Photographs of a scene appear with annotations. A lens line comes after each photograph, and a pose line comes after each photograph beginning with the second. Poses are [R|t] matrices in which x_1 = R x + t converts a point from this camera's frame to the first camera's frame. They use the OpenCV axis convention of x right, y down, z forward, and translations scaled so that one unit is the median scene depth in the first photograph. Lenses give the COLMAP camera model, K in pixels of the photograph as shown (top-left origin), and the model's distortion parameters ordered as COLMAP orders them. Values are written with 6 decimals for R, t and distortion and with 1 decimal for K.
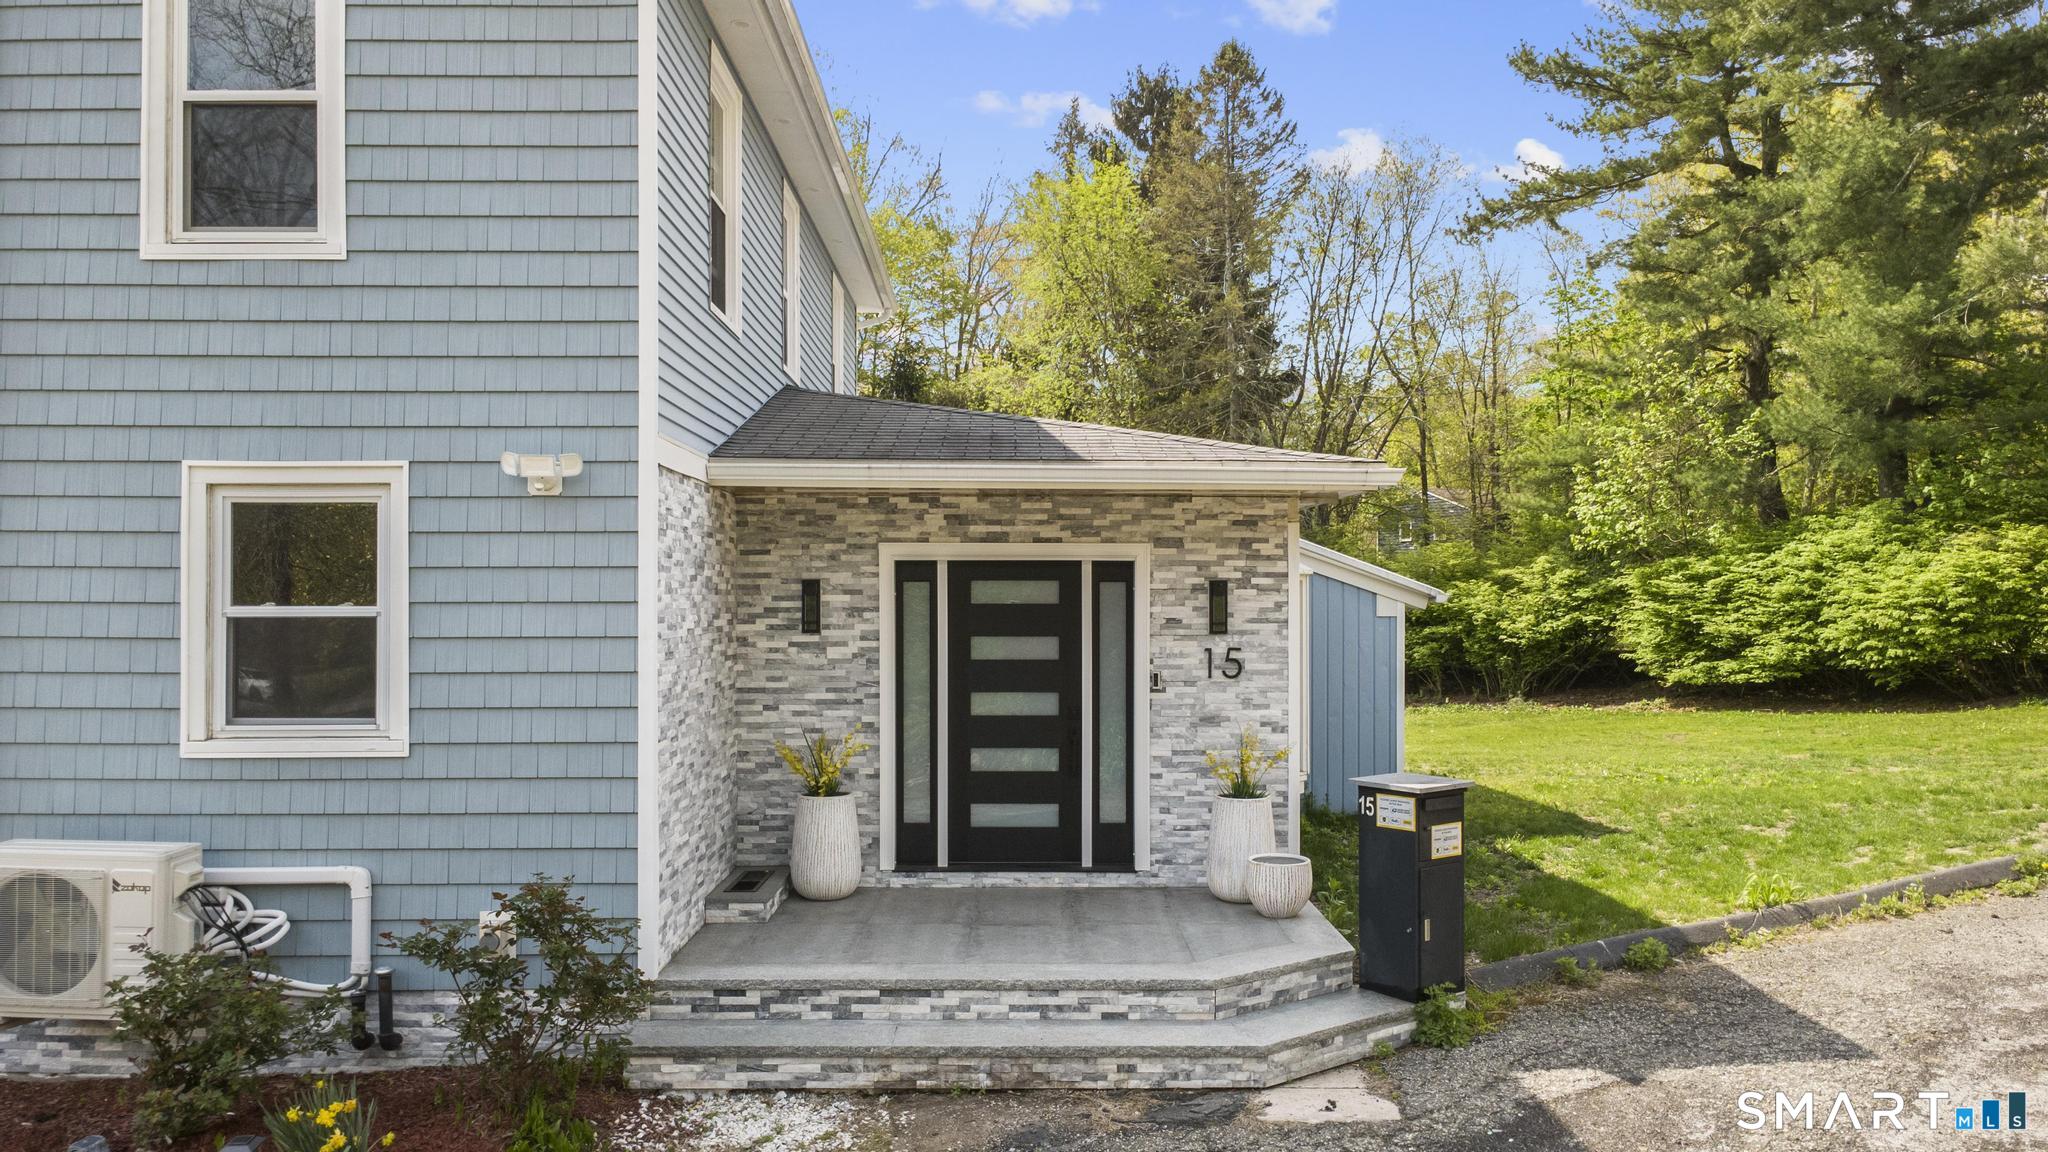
lens RADIAL K [[1454.3, 0, 1025.1], [0, 1454.3, 588.7], [0, 0, 1]] dist [0.008893, -0.002159]
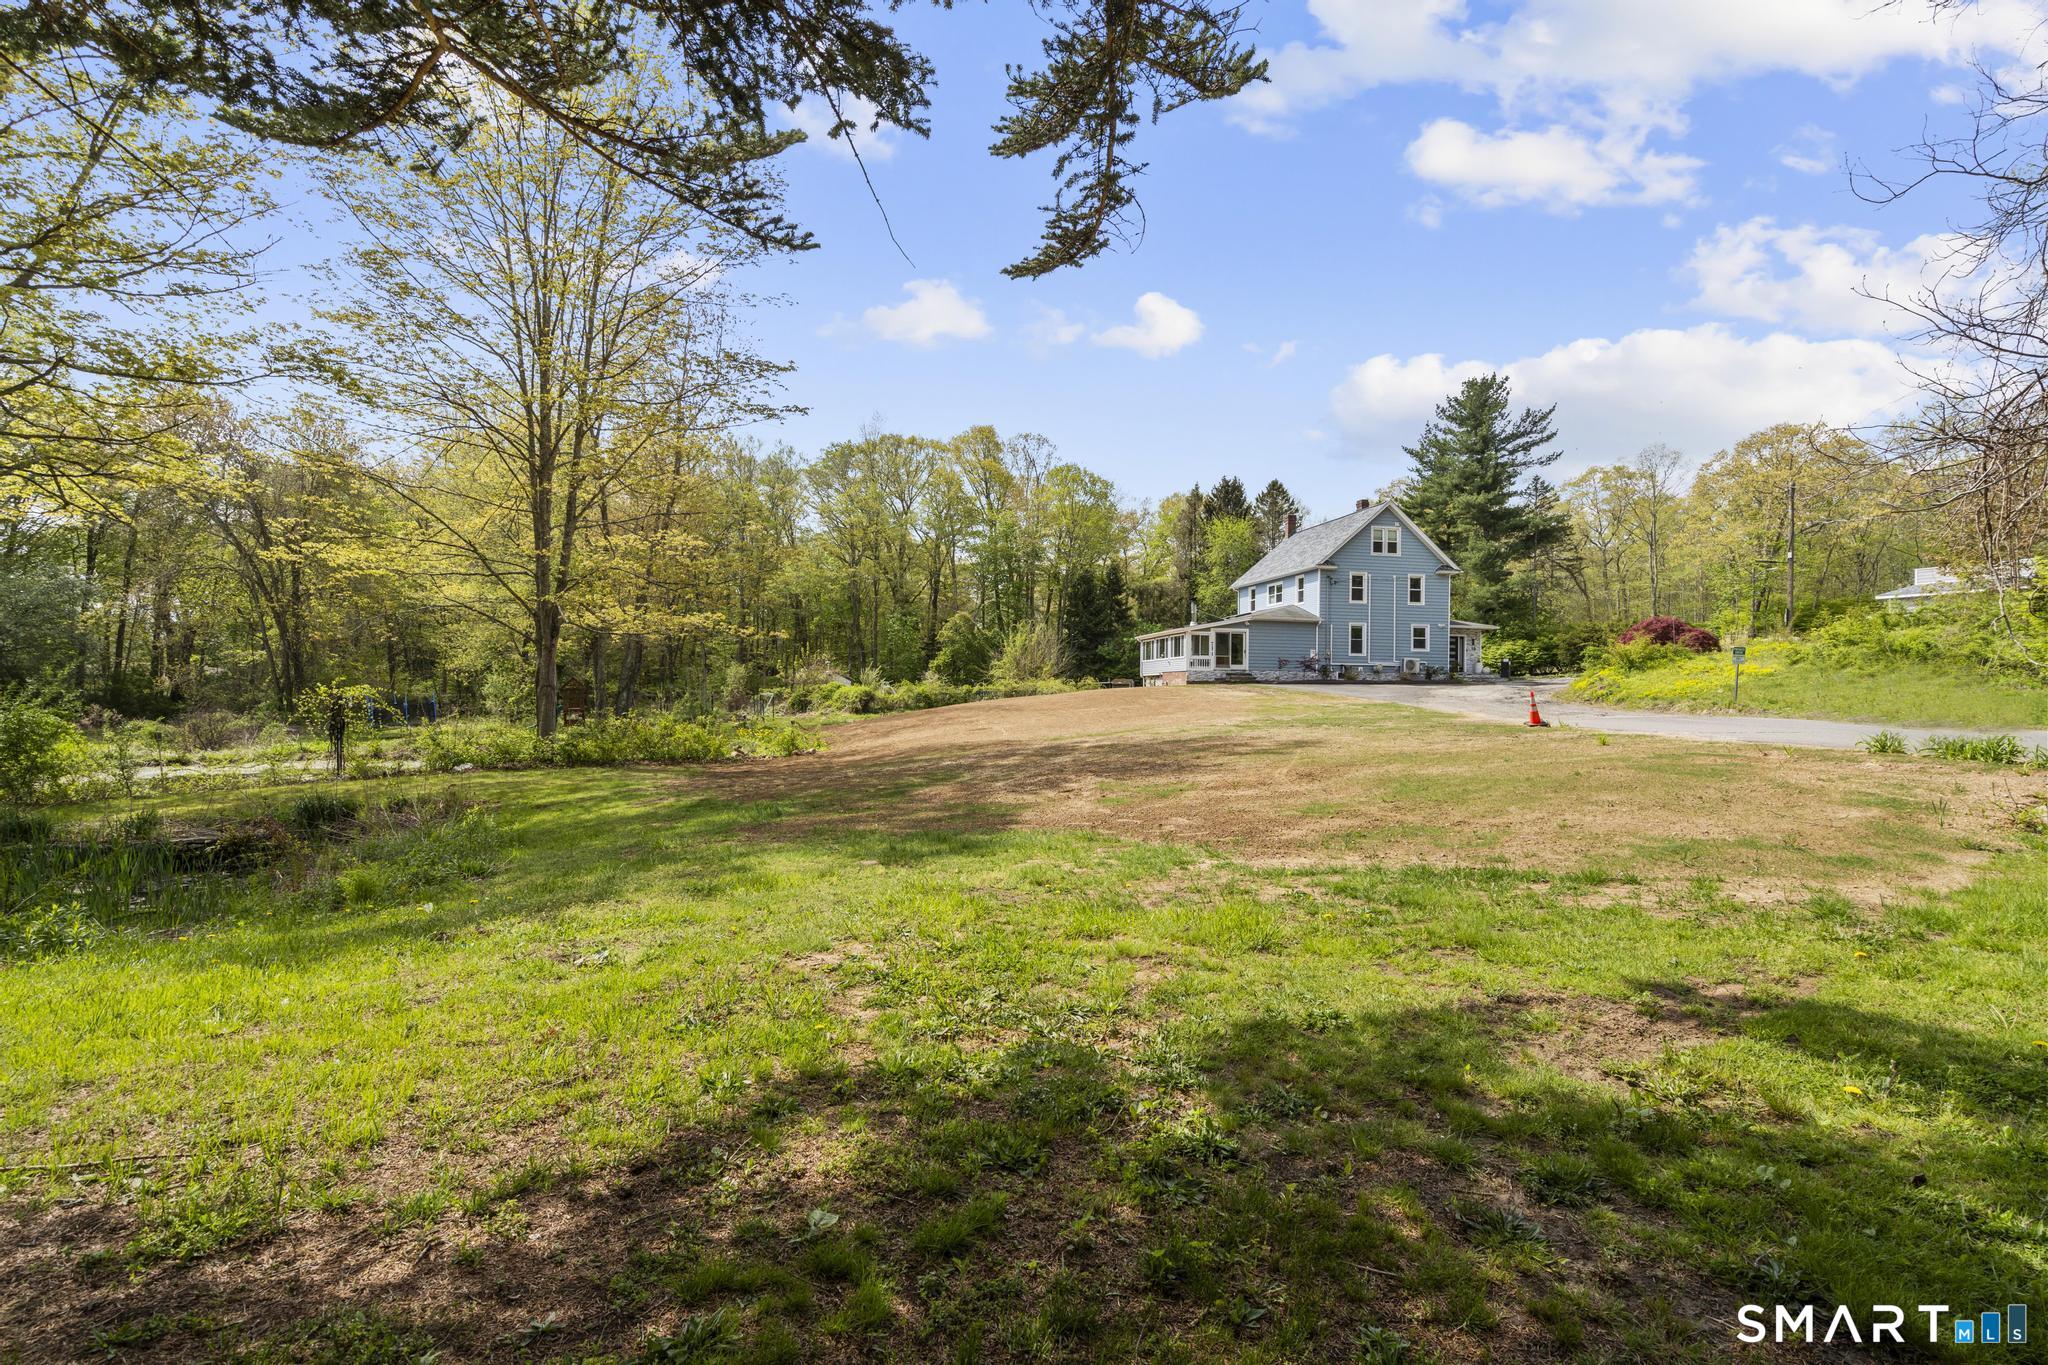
lens RADIAL K [[918.7, 0, 1024.0], [0, 918.7, 682.5], [0, 0, 1]] dist [-0.014969, 0.004331]
pose [[0.983117, 0.014236, 0.182425, -3.999432], [-0.014325, 0.999897, -0.000833, 0.339130], [-0.182418, -0.001794, 0.983219, -4.445810]]
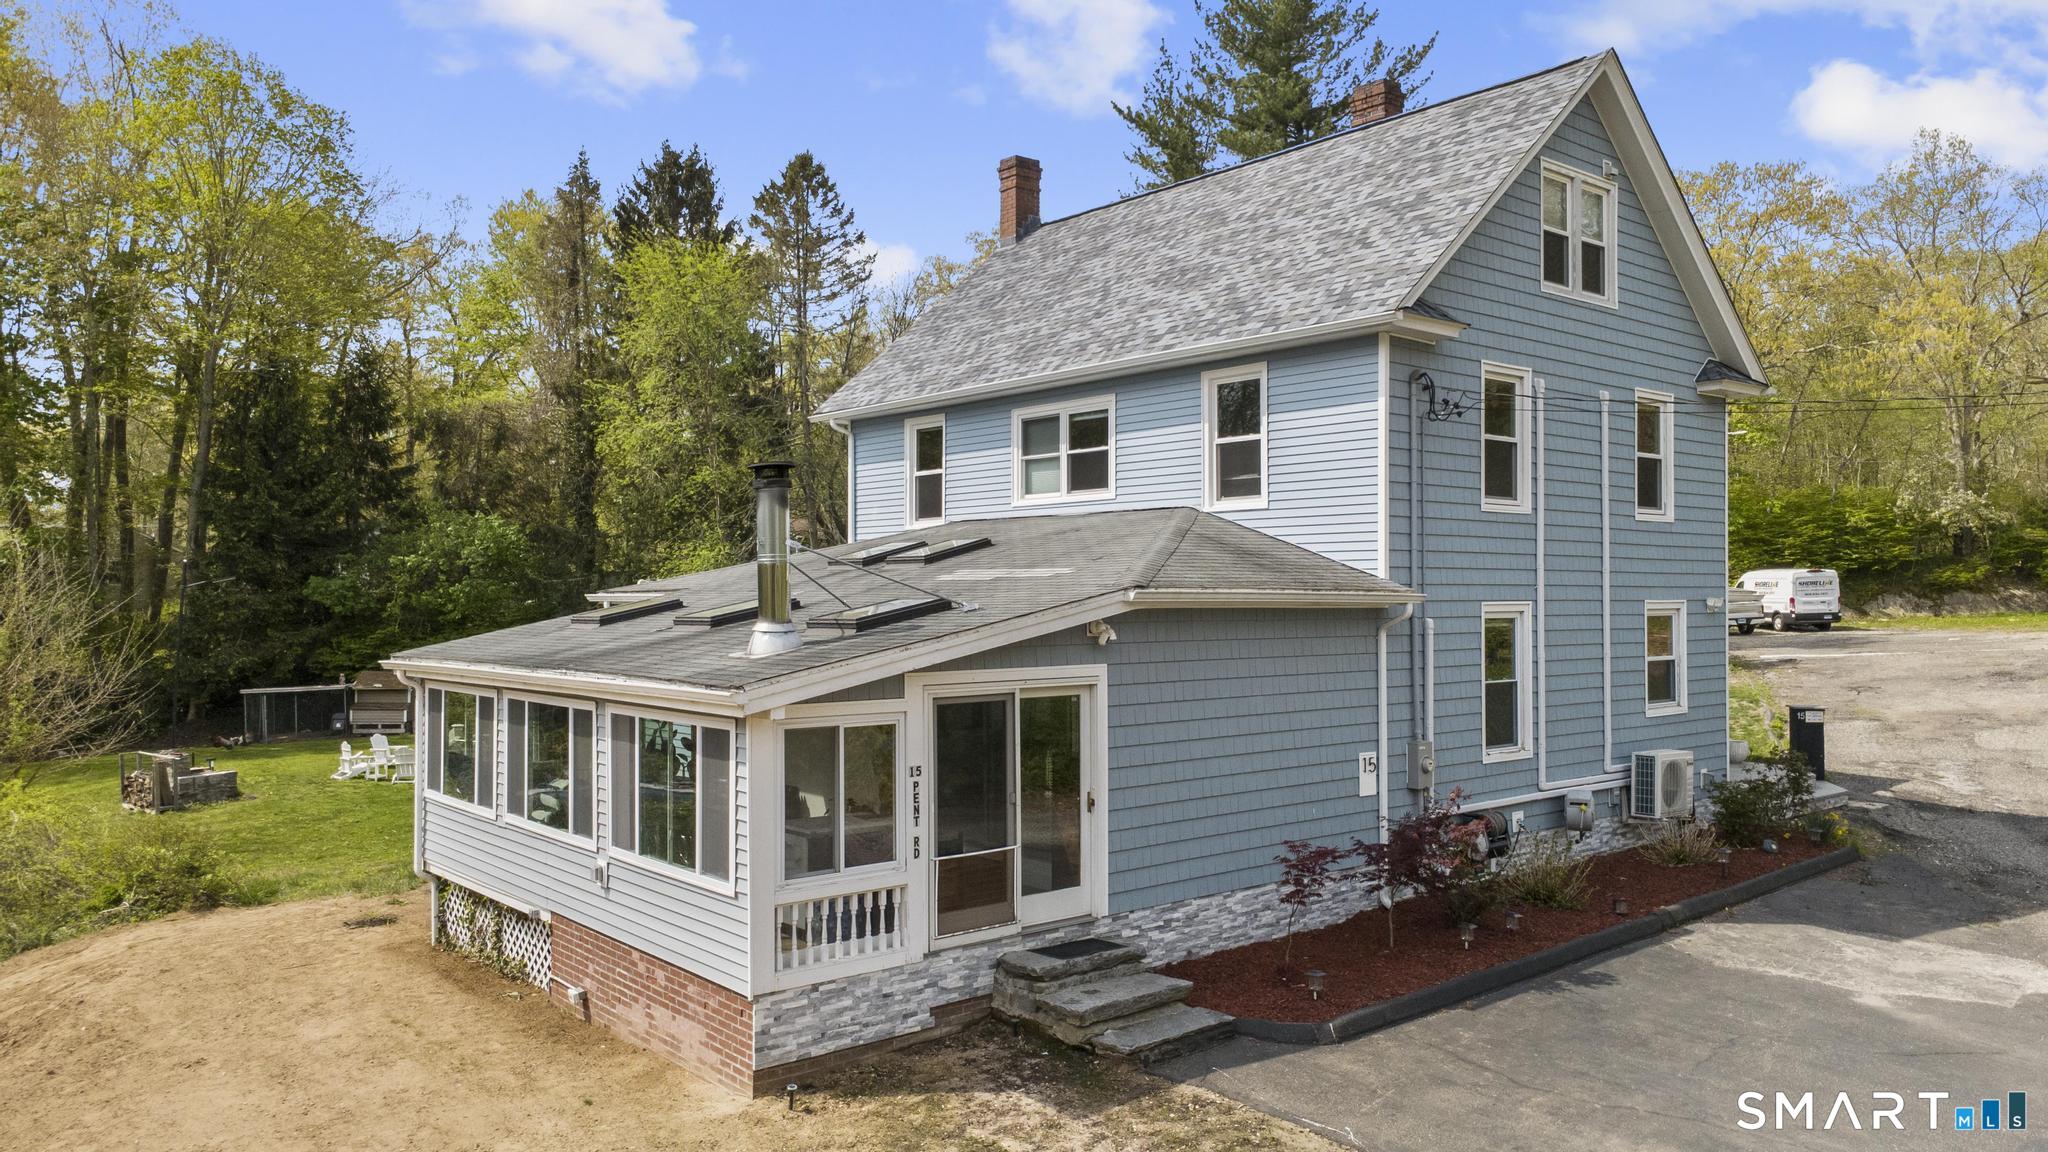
lens RADIAL K [[1435.6, 0, 1024.0], [0, 1435.6, 576.0], [0, 0, 1]] dist [0.037008, -0.051551]
pose [[0.772950, 0.007971, 0.634417, -2.602705], [-0.002895, 0.999955, -0.009037, -0.090139], [-0.634461, 0.005149, 0.772938, -0.220286]]
